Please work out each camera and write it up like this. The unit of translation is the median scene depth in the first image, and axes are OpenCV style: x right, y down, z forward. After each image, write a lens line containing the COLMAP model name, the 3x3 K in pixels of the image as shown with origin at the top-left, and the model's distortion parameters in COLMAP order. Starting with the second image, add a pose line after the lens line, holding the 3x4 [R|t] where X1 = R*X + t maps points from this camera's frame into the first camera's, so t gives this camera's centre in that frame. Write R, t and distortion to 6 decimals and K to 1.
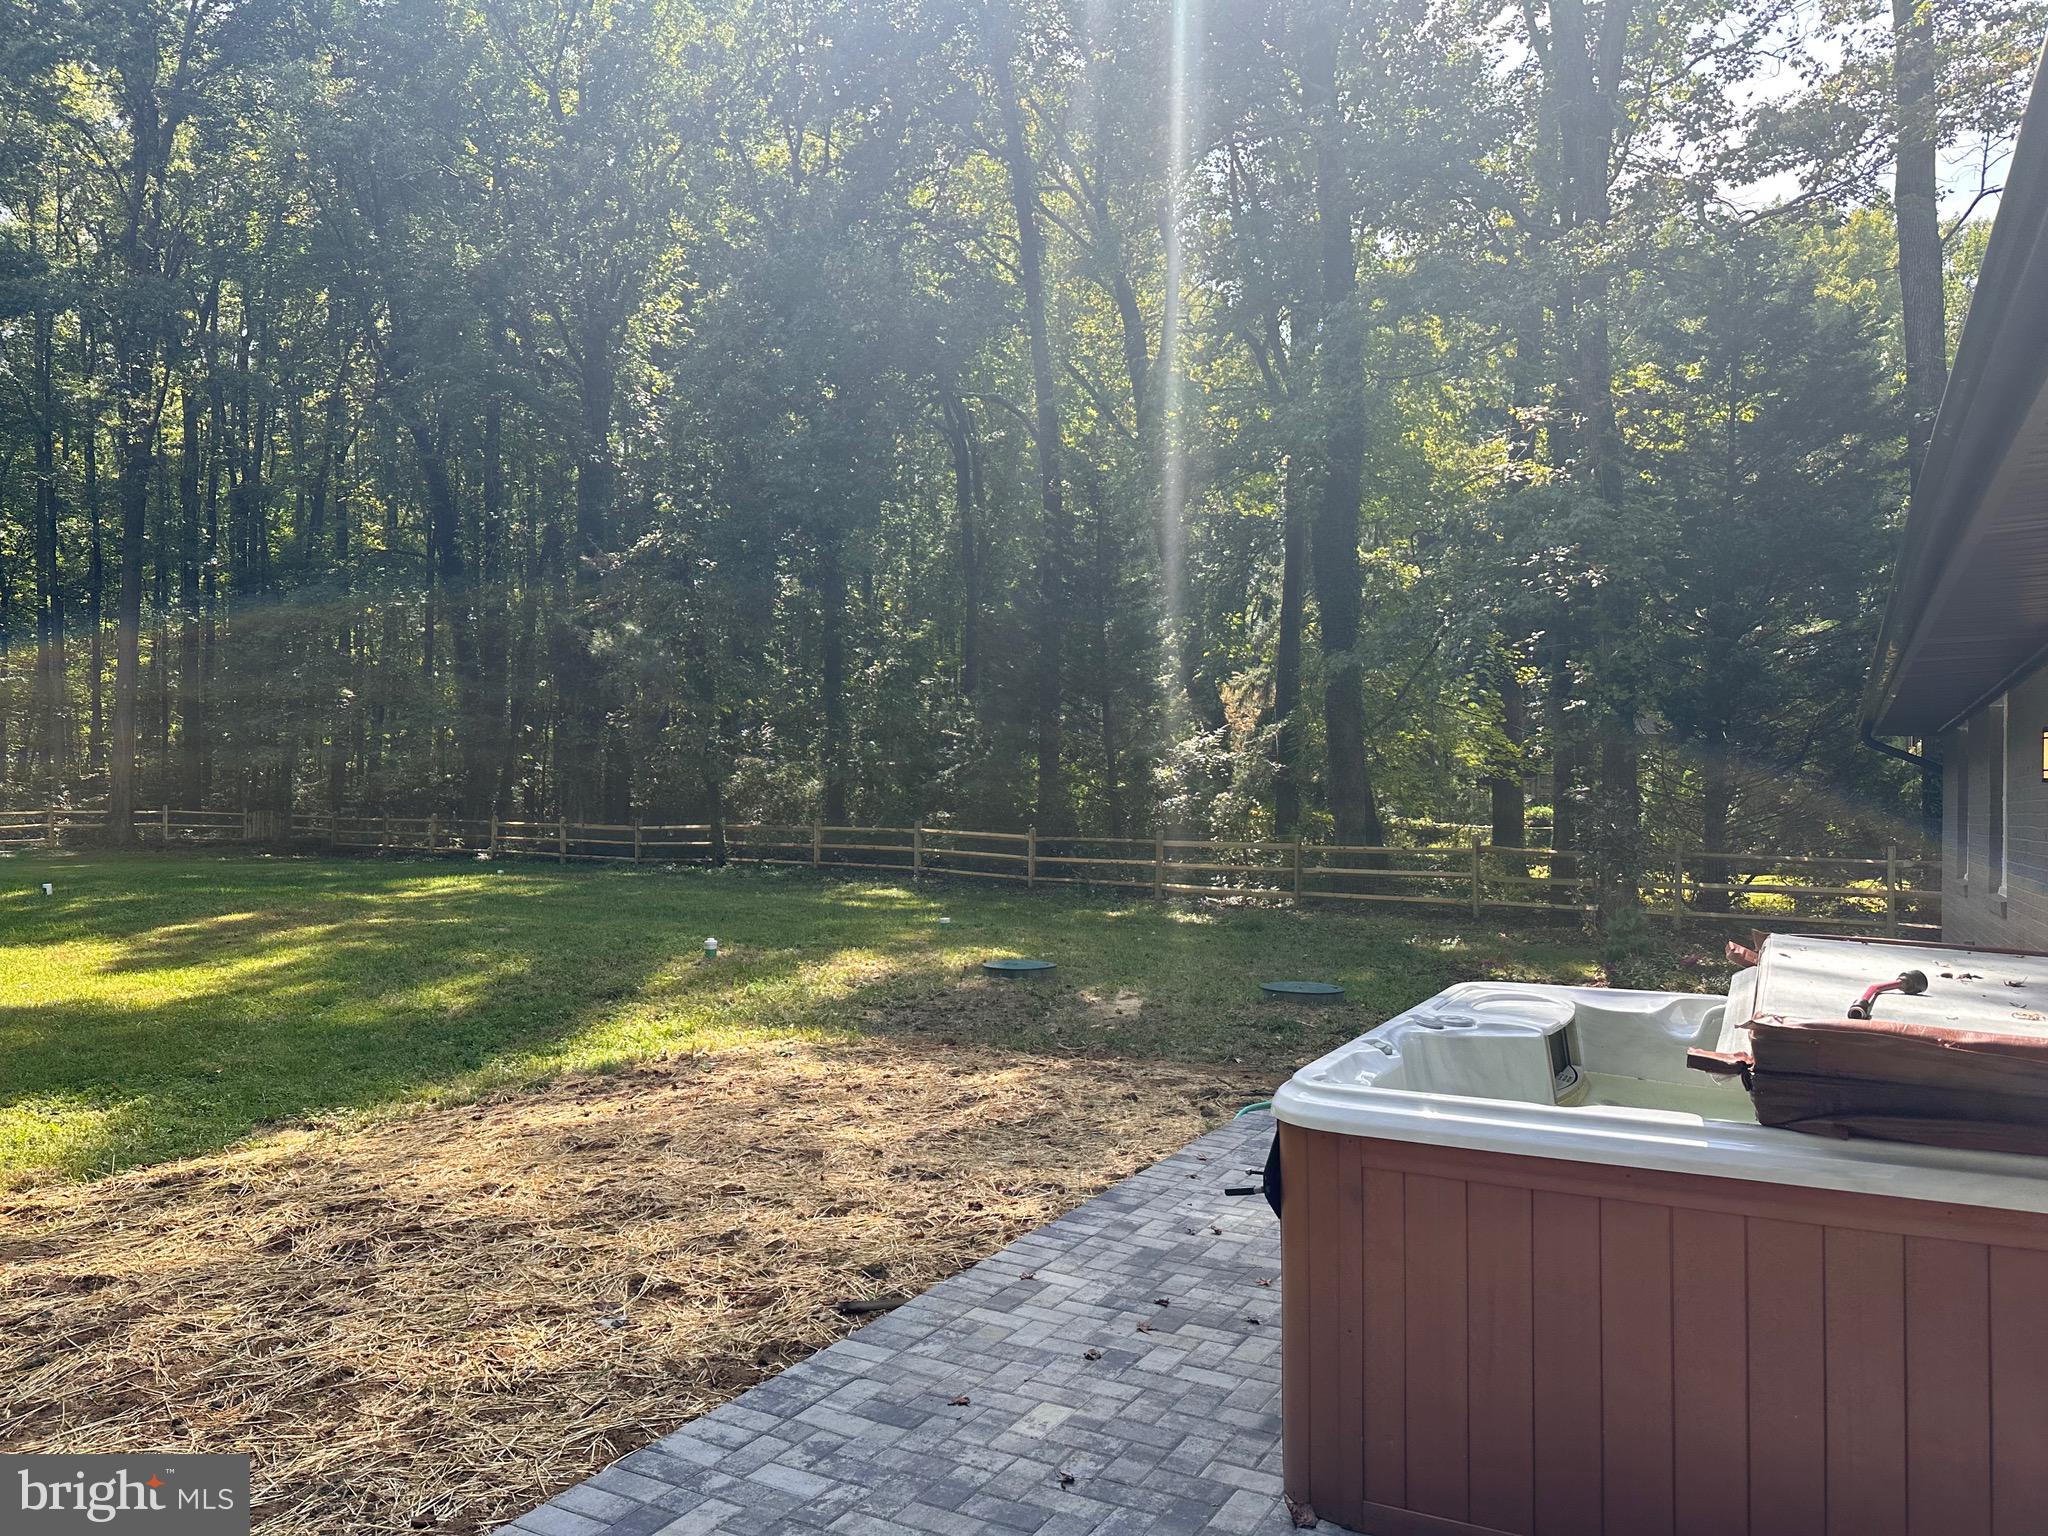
lens RADIAL K [[1437.1, 0, 1024.0], [0, 1437.1, 768.0], [0, 0, 1]] dist [0.059707, -0.063044]
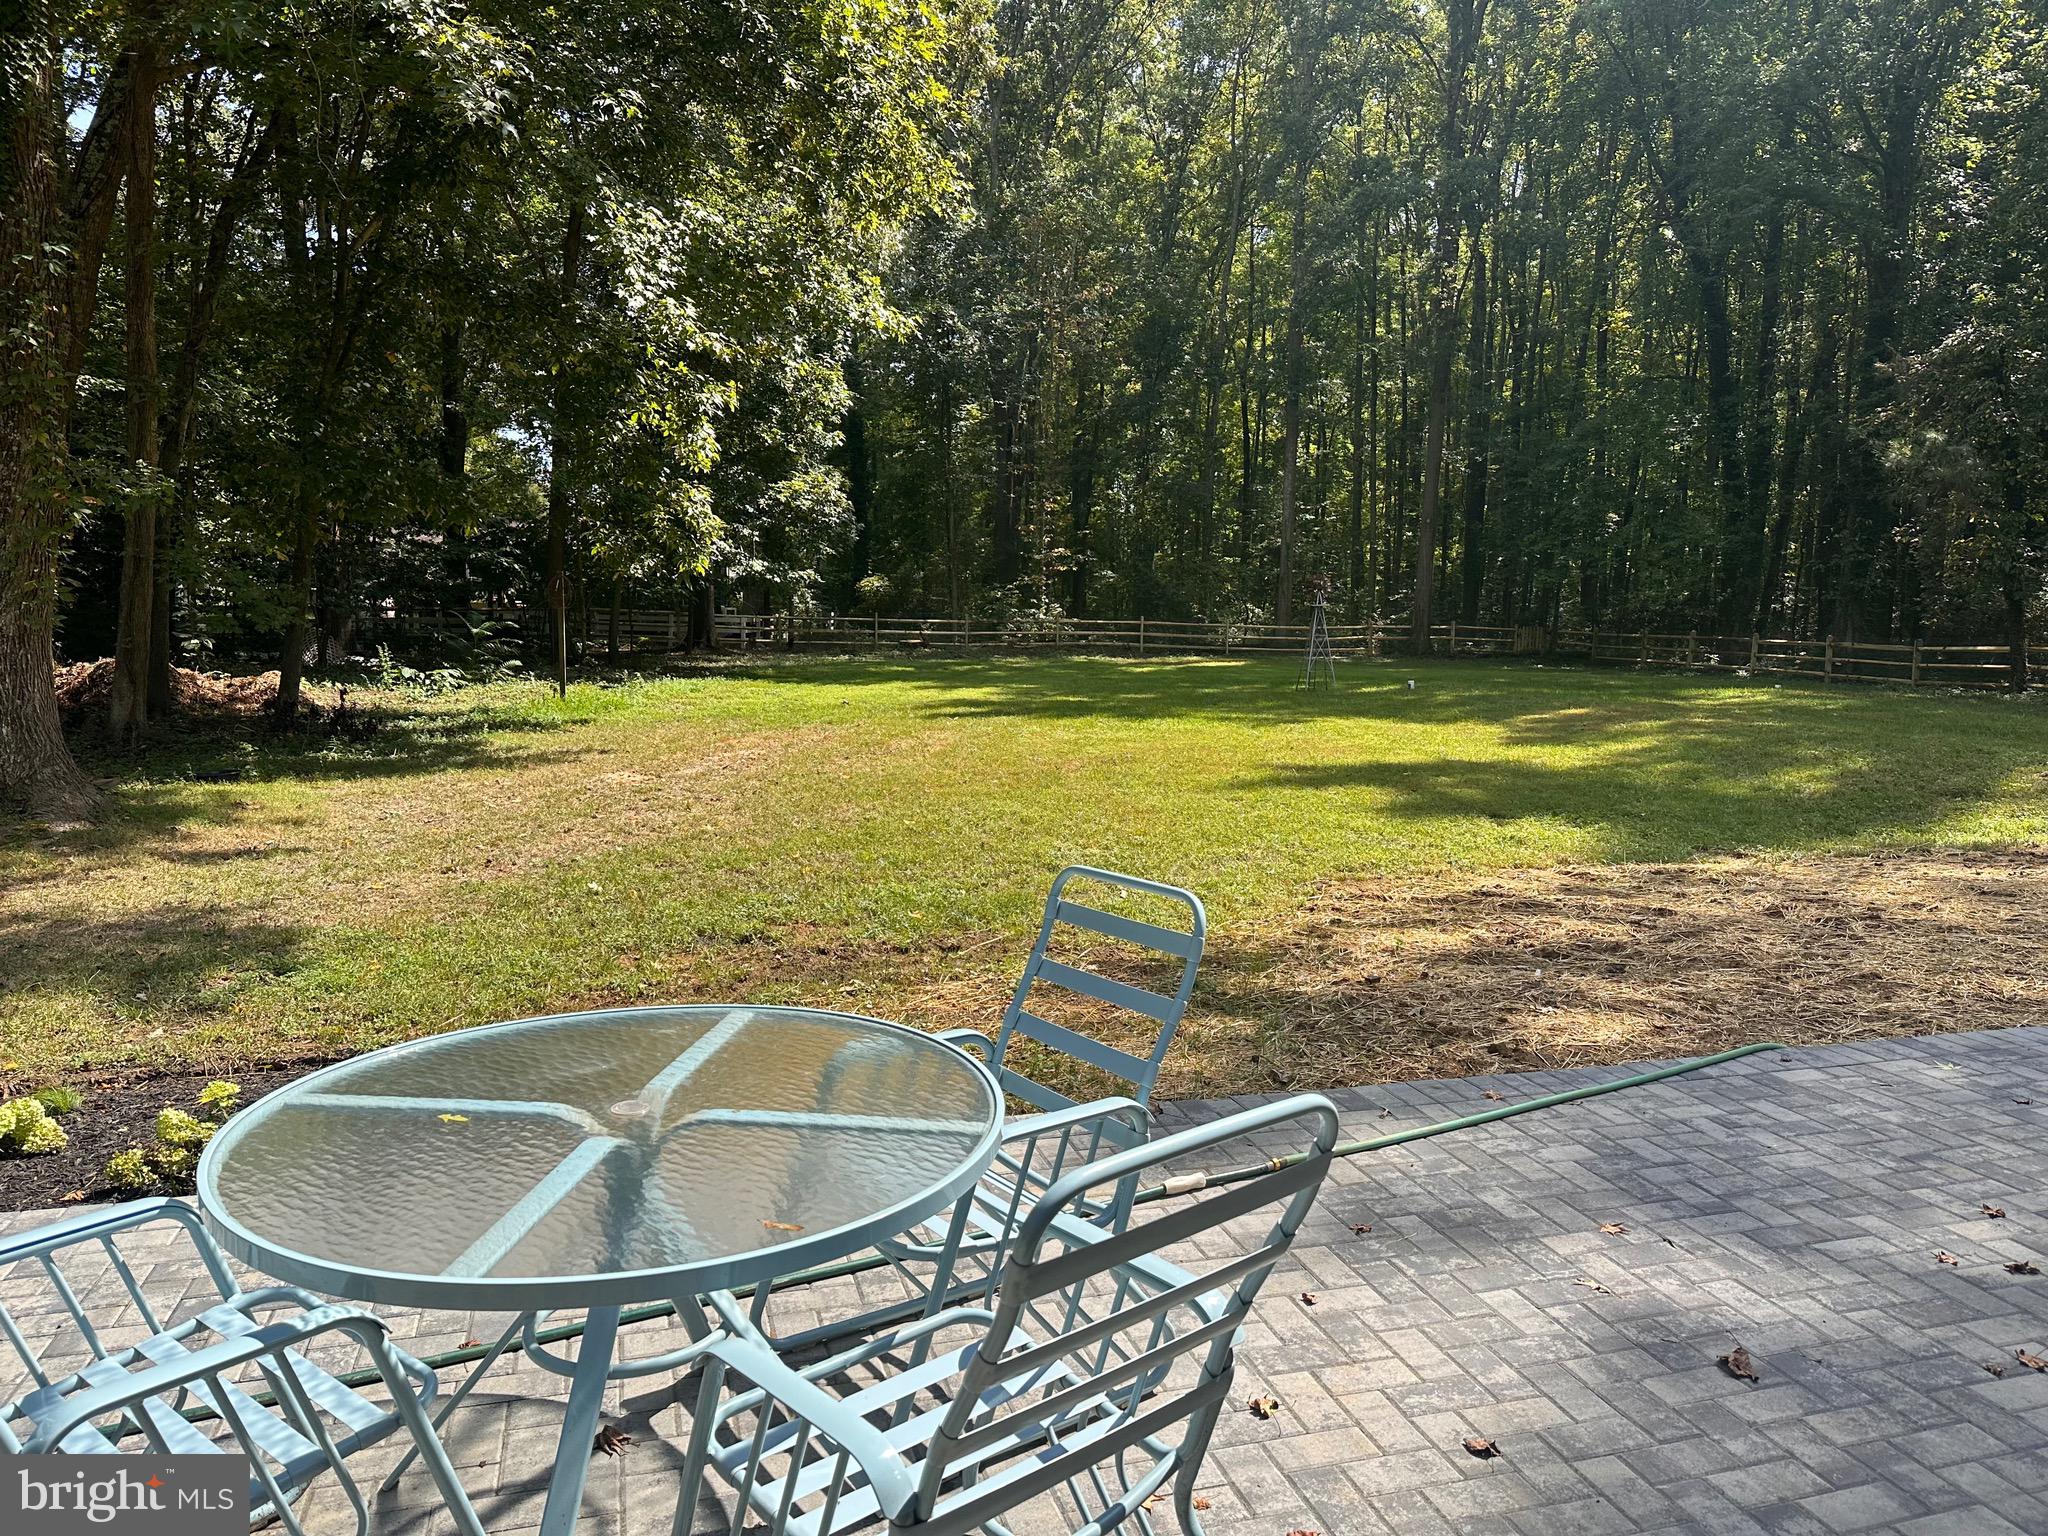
lens RADIAL K [[1437.1, 0, 1024.0], [0, 1437.1, 768.0], [0, 0, 1]] dist [0.059707, -0.063044]
pose [[0.707118, 0.079674, -0.702593, -0.003848], [0.008293, 0.992629, 0.120910, -0.001088], [0.707047, -0.091325, 0.701245, -0.104881]]
